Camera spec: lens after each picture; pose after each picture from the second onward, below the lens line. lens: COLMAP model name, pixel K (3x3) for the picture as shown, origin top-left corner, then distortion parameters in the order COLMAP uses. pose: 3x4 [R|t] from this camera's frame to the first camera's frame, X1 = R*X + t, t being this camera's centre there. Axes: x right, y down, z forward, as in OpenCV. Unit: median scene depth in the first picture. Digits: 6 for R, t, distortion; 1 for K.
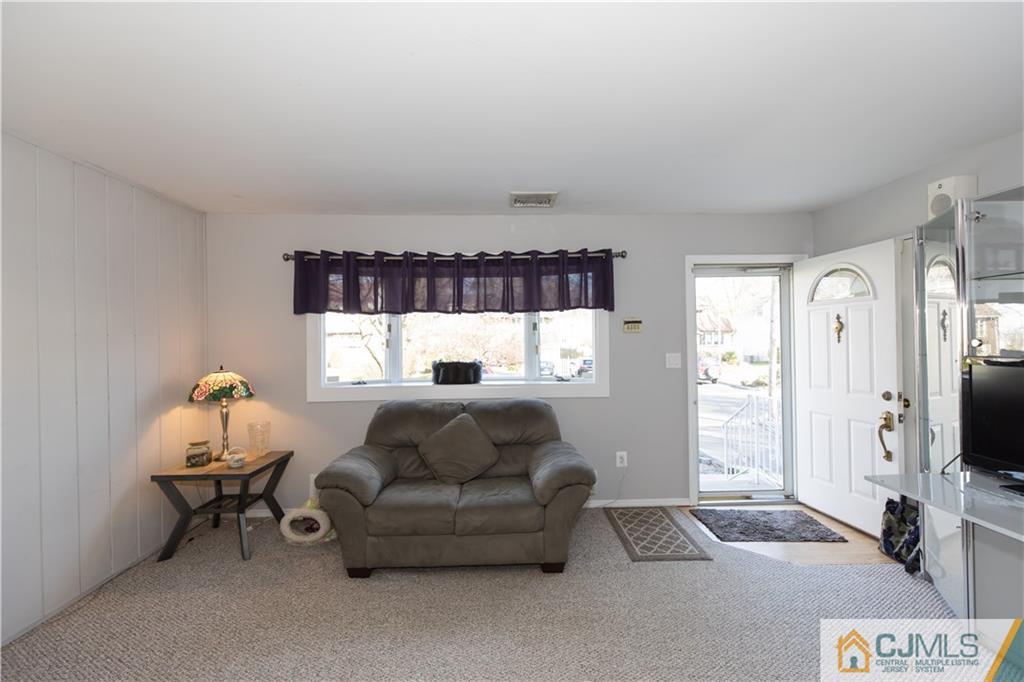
lens RADIAL K [[455.8, 0, 512.0], [0, 455.8, 341.0], [0, 0, 1]] dist [0.002932, -0.000188]
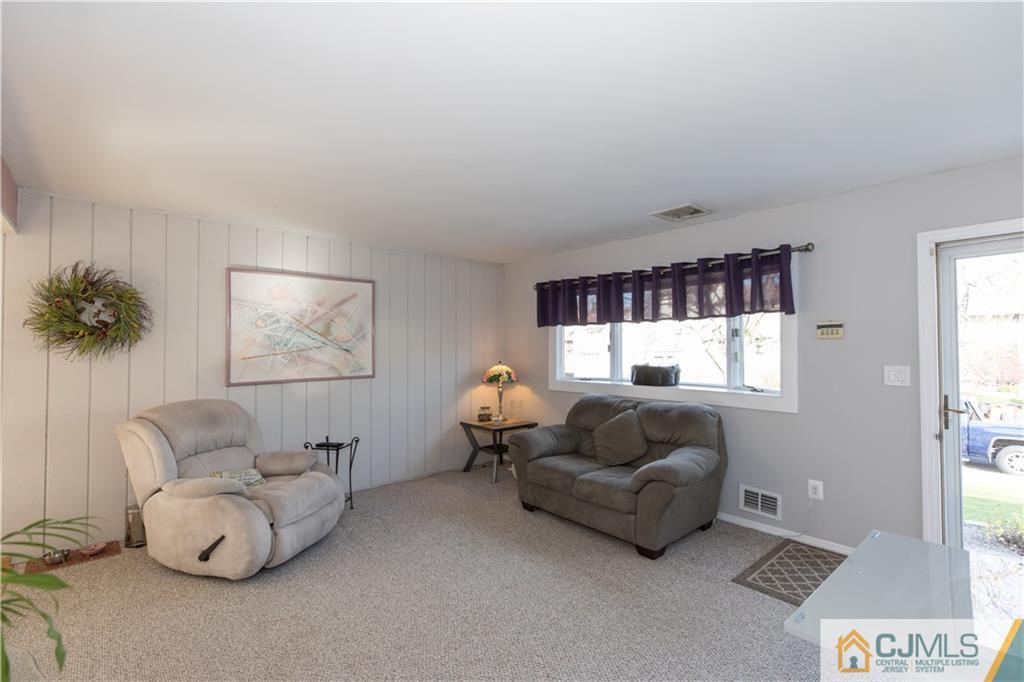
lens RADIAL K [[463.4, 0, 512.0], [0, 463.4, 341.0], [0, 0, 1]] dist [0.001810, 0.000013]
pose [[0.630109, 0.000889, -0.776506, 0.616539], [-0.005819, 0.999977, -0.003577, -0.009275], [0.776485, 0.006772, 0.630100, 0.027016]]
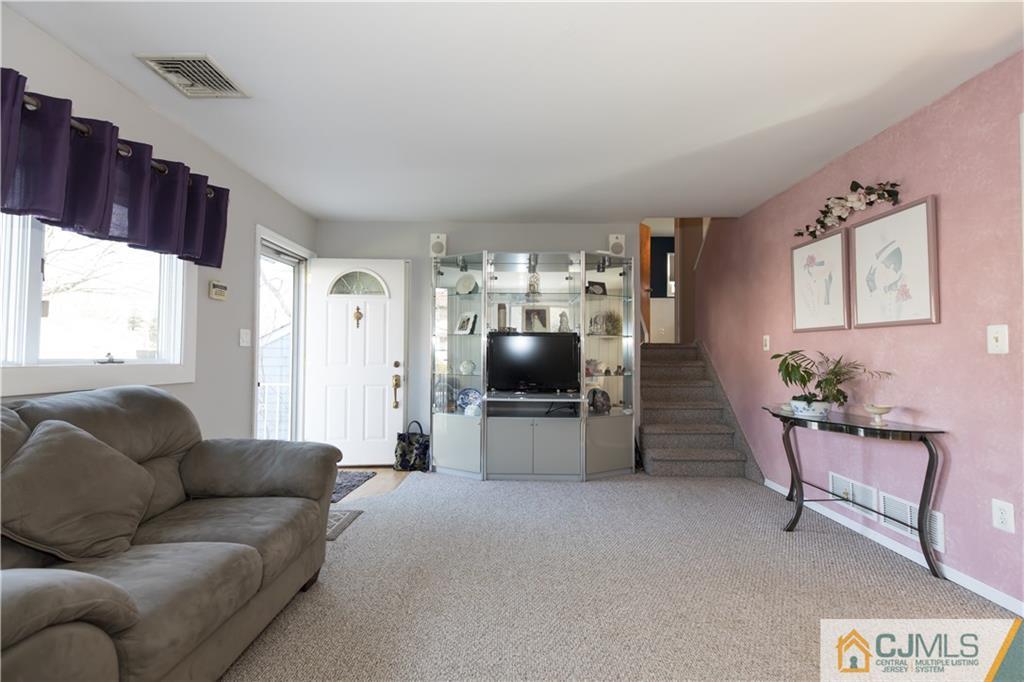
lens RADIAL K [[455.8, 0, 512.0], [0, 455.8, 341.0], [0, 0, 1]] dist [0.002932, -0.000188]
pose [[0.034052, 0.044445, 0.998431, -0.572366], [-0.006289, 0.999000, -0.044256, 0.095334], [-0.999400, -0.004772, 0.034297, 0.509221]]
